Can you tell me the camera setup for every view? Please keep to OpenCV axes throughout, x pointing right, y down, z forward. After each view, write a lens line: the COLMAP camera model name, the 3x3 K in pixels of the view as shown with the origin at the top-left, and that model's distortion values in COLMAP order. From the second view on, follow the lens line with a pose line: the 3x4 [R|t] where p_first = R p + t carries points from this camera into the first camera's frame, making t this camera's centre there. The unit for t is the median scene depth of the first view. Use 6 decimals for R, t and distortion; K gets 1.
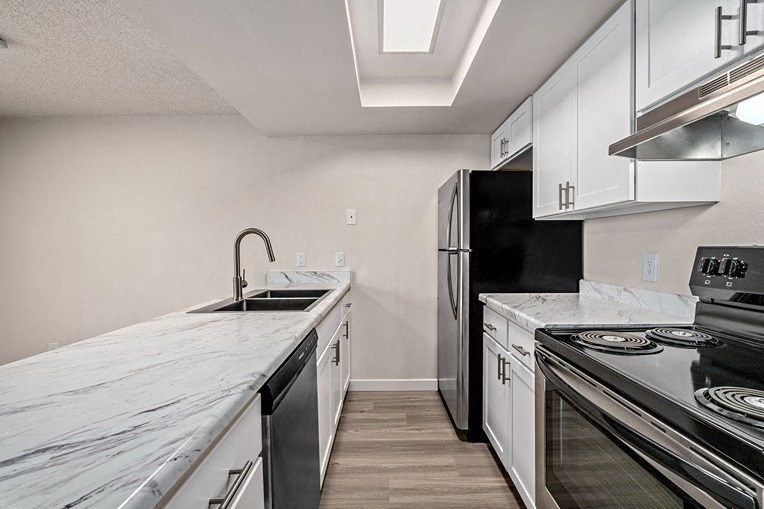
lens RADIAL K [[345.5, 0, 382.0], [0, 345.5, 254.5], [0, 0, 1]] dist [0.000994, 0.000166]
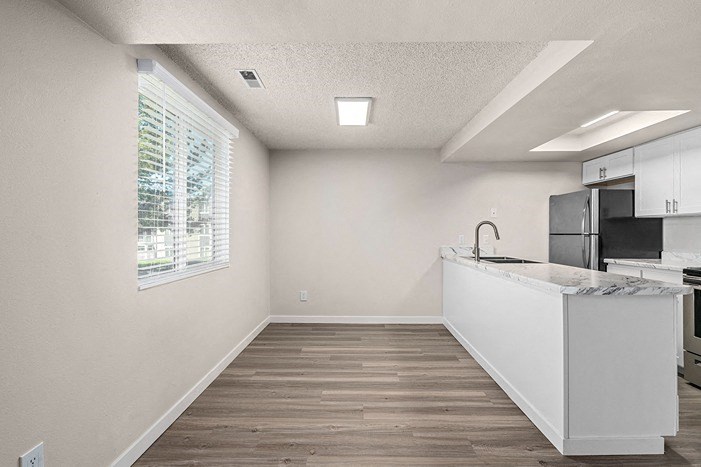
lens RADIAL K [[313.2, 0, 353.4], [0, 313.2, 235.0], [0, 0, 1]] dist [-0.001699, -0.000017]
pose [[0.999980, 0.006213, -0.000867, -0.986156], [-0.006221, 0.999936, -0.009458, 0.014171], [0.000808, 0.009463, 0.999955, -0.593665]]
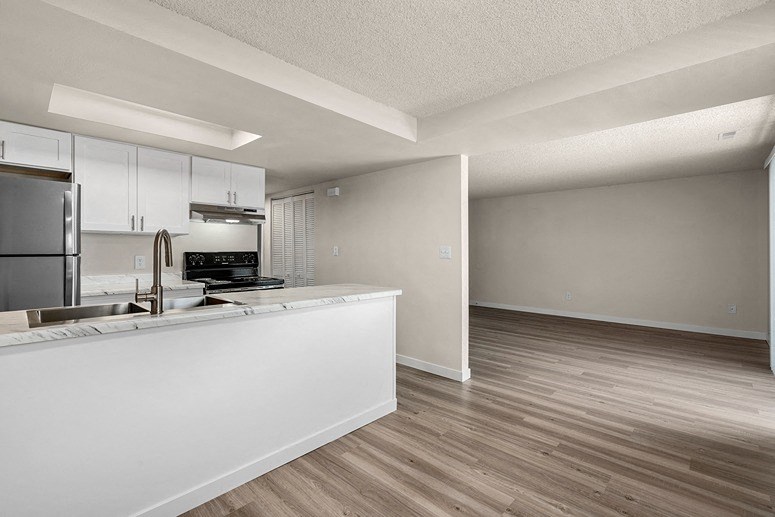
lens RADIAL K [[351.6, 0, 389.6], [0, 351.6, 250.7], [0, 0, 1]] dist [-0.001971, 0.000069]
pose [[-0.738498, 0.007505, 0.674214, -1.288050], [0.013927, 0.999895, 0.004124, -0.014613], [-0.674112, 0.012436, -0.738524, 1.148168]]
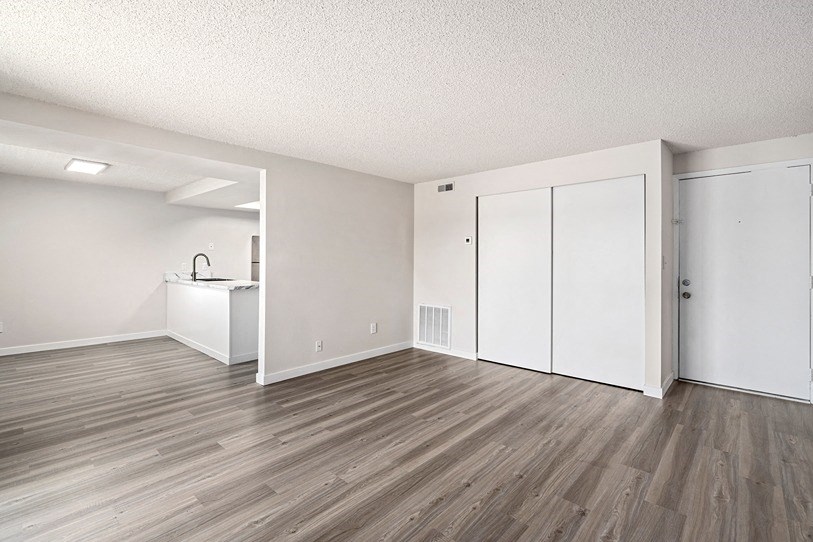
lens RADIAL K [[368.8, 0, 408.7], [0, 368.8, 262.8], [0, 0, 1]] dist [-0.001971, 0.000069]
pose [[0.662126, 0.006881, 0.749361, -1.316801], [0.001827, 0.999940, -0.010797, 0.024466], [-0.749390, 0.008518, 0.662074, -1.880394]]
